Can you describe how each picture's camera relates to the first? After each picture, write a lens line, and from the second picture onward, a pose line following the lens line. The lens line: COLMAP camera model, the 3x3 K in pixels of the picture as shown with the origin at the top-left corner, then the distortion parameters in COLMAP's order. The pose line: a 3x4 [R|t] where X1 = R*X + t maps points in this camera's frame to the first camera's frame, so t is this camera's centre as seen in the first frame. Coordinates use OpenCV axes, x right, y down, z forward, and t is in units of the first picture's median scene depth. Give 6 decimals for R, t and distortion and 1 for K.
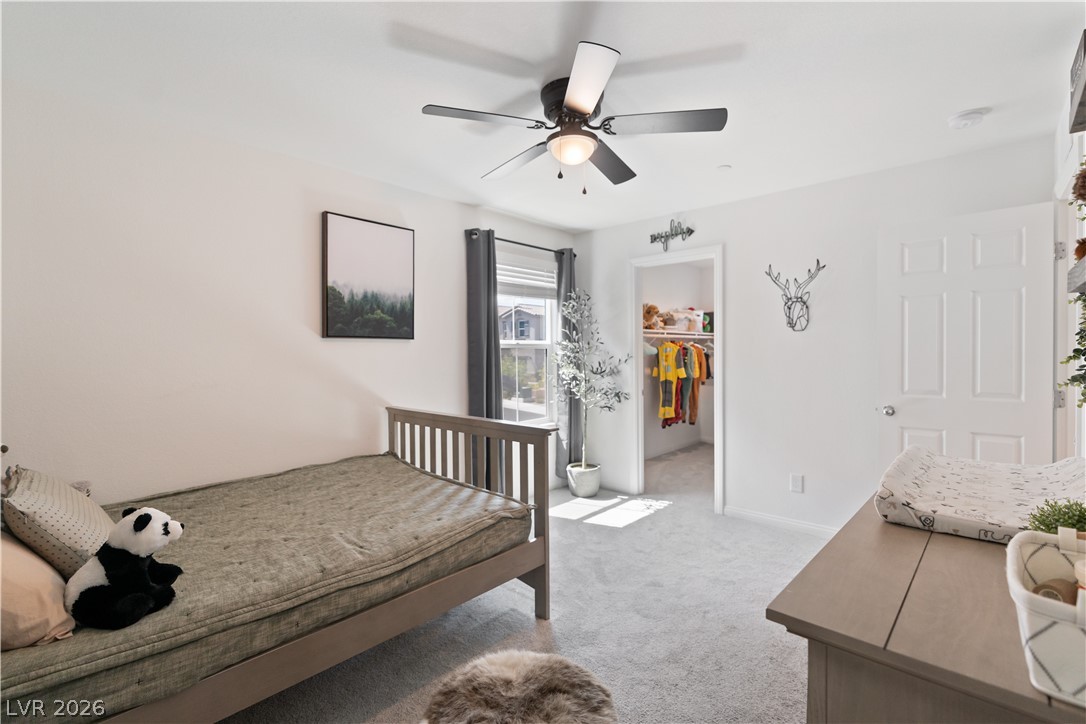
lens RADIAL K [[498.5, 0, 541.7], [0, 498.5, 357.6], [0, 0, 1]] dist [-0.005757, 0.000862]
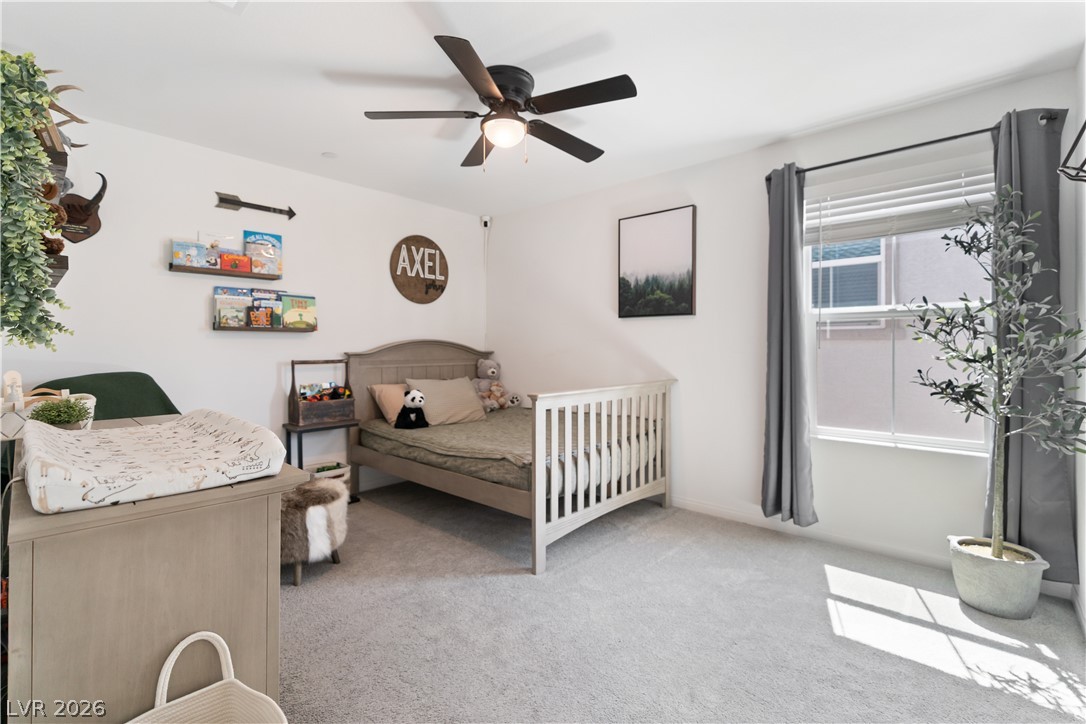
lens RADIAL K [[498.5, 0, 548.6], [0, 498.5, 352.5], [0, 0, 1]] dist [-0.005757, 0.000862]
pose [[0.001300, 0.015059, -0.999886, 0.761231], [-0.014129, 0.999787, 0.015039, 0.028334], [0.999899, 0.014108, 0.001513, 0.734773]]
